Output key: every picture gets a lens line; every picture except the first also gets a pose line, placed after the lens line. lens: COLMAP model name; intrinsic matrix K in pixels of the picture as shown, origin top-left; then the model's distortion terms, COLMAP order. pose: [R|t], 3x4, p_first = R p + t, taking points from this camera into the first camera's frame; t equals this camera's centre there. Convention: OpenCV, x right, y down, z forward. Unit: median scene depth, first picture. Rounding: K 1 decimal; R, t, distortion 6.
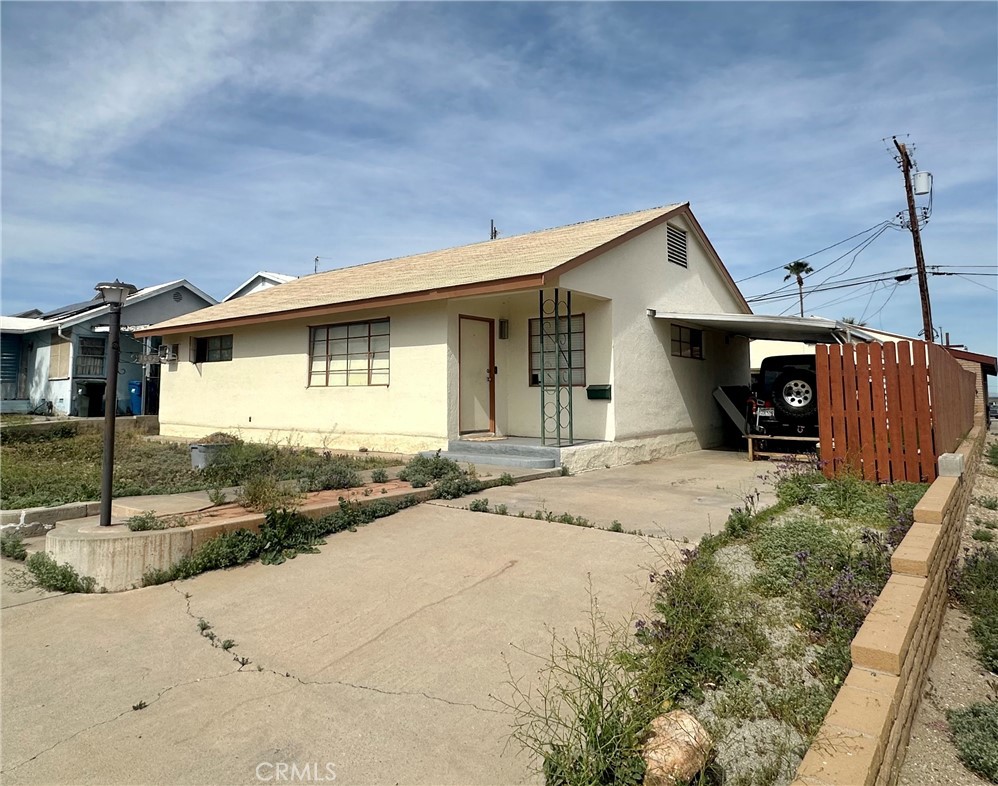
lens RADIAL K [[636.9, 0, 498.9], [0, 636.9, 335.9], [0, 0, 1]] dist [0.000068, -0.001253]
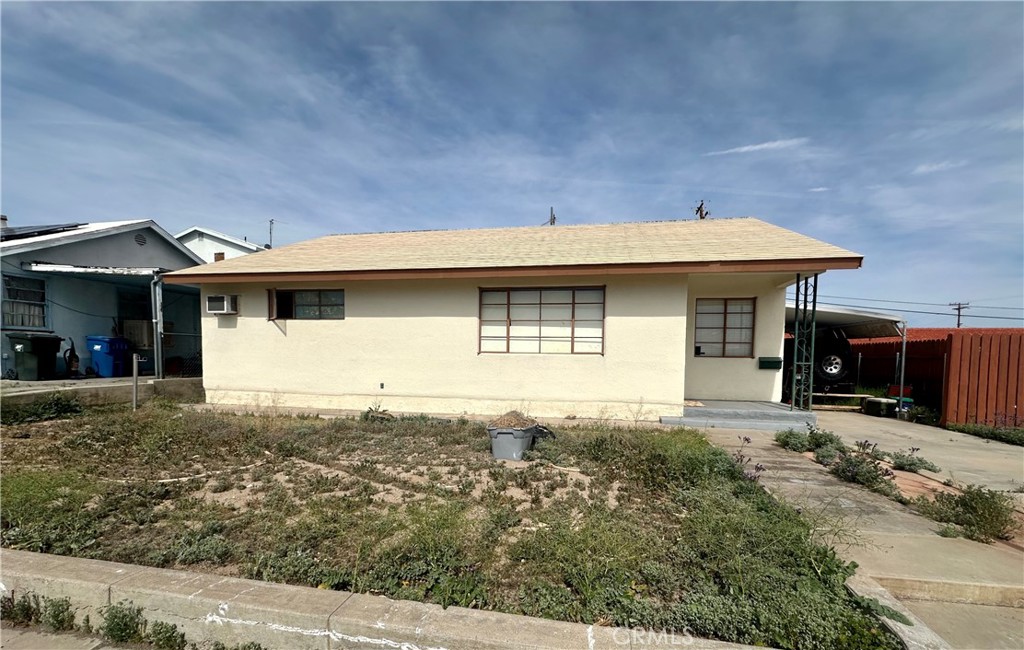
lens RADIAL K [[422.0, 0, 512.5], [0, 422.0, 374.7], [0, 0, 1]] dist [-0.001911, 0.000158]
pose [[0.889348, -0.005417, 0.457198, -0.322956], [-0.059018, 0.990205, 0.126535, 0.018017], [-0.453405, -0.139516, 0.880318, 0.249451]]
